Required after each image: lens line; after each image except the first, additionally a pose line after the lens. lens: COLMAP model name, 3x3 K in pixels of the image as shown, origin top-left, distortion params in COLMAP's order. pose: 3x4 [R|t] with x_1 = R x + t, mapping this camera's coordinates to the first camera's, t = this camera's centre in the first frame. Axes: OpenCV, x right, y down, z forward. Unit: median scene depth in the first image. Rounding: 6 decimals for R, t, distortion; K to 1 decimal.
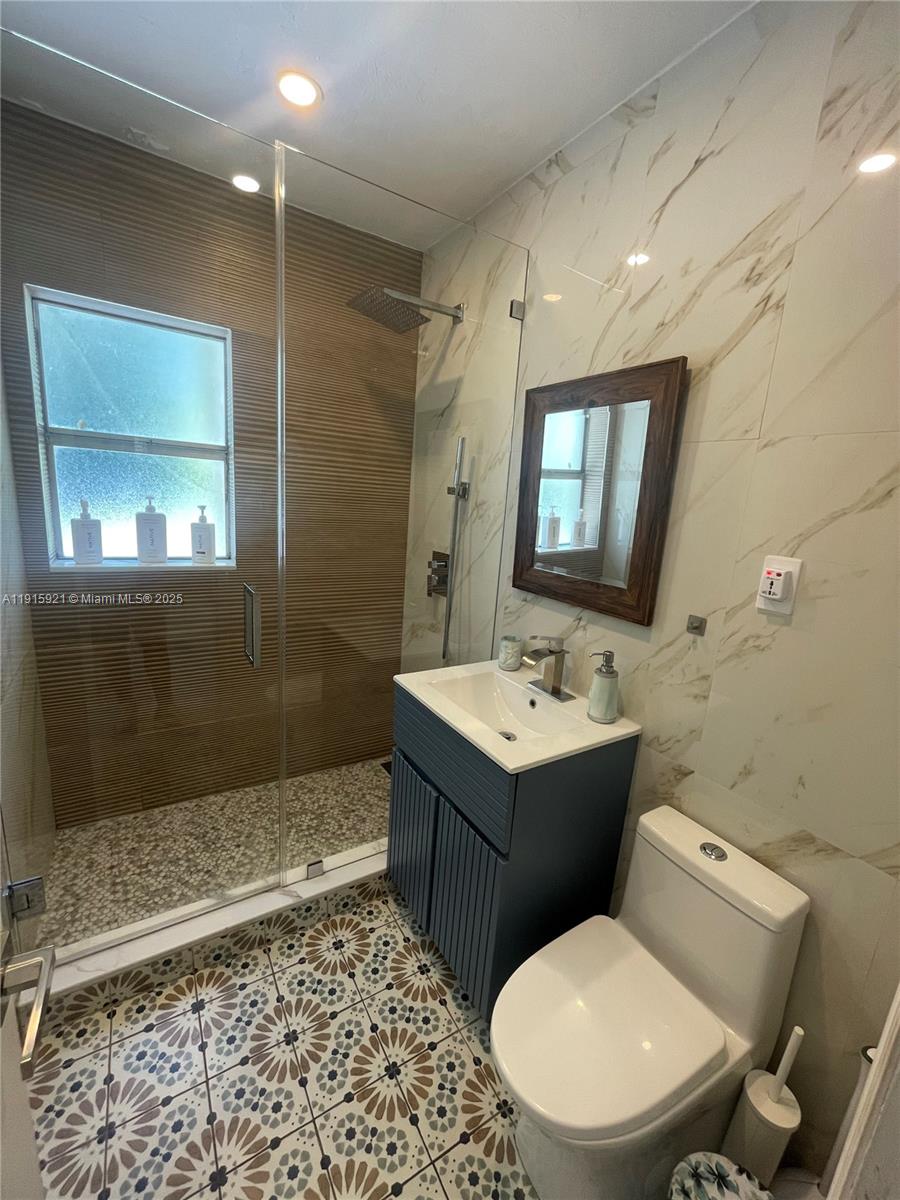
lens RADIAL K [[488.7, 0, 451.1], [0, 488.7, 600.4], [0, 0, 1]] dist [0.001806, -0.000318]
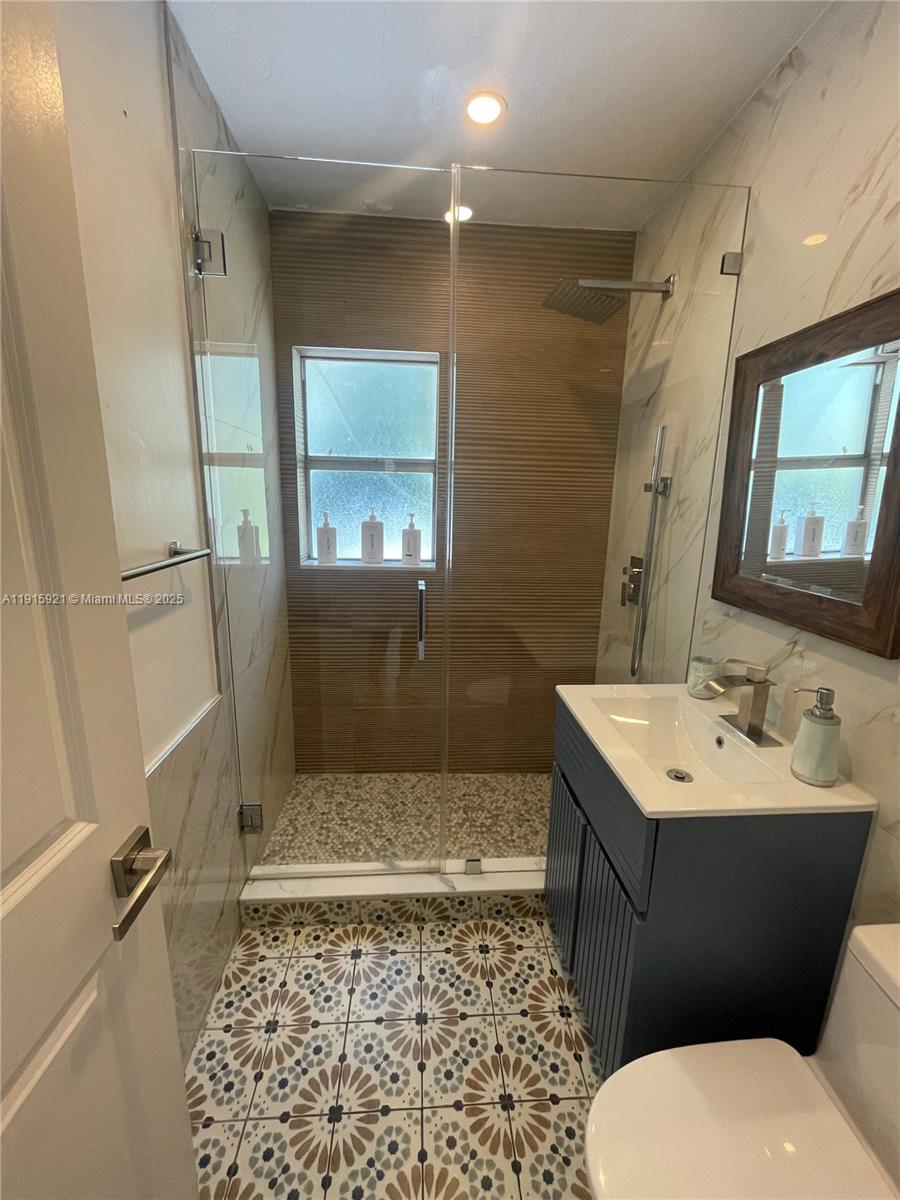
lens RADIAL K [[488.7, 0, 452.4], [0, 488.7, 600.6], [0, 0, 1]] dist [0.001806, -0.000318]
pose [[0.882406, 0.050570, -0.467764, 0.132484], [-0.060357, 0.998159, -0.005948, 0.008368], [0.466602, 0.033481, 0.883833, 0.065673]]
